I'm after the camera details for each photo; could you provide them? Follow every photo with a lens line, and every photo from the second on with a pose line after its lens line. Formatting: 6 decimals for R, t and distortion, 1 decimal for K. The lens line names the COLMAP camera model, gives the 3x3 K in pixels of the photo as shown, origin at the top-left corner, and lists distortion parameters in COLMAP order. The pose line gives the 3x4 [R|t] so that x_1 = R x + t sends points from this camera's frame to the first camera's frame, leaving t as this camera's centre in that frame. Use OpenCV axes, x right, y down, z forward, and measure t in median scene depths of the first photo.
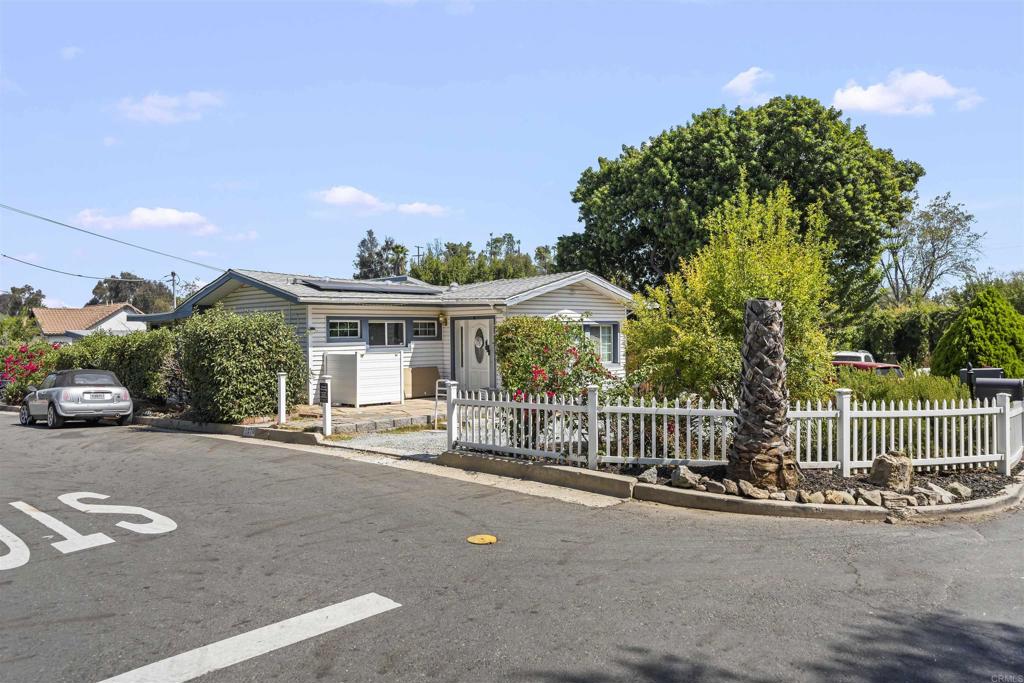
lens RADIAL K [[723.8, 0, 512.5], [0, 723.8, 340.4], [0, 0, 1]] dist [-0.000595, -0.000110]
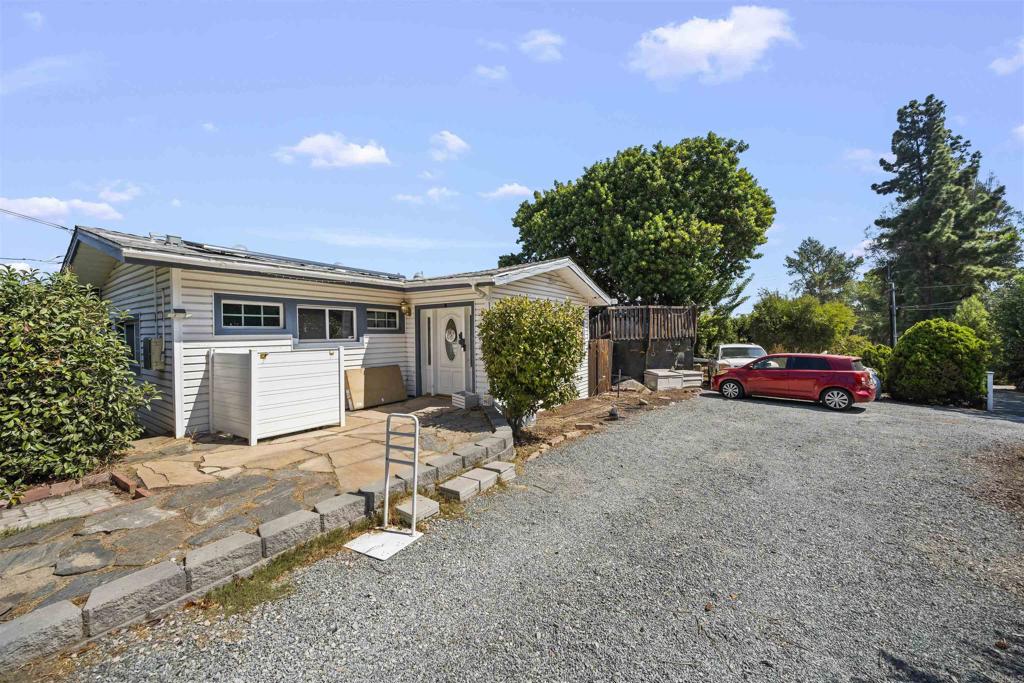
lens RADIAL K [[344.9, 0, 510.9], [0, 344.9, 339.3], [0, 0, 1]] dist [-0.001673, -0.000136]
pose [[0.981379, -0.003955, 0.192039, -0.053363], [0.003733, 0.999992, 0.001521, 0.006689], [-0.192043, -0.000776, 0.981386, 0.582973]]
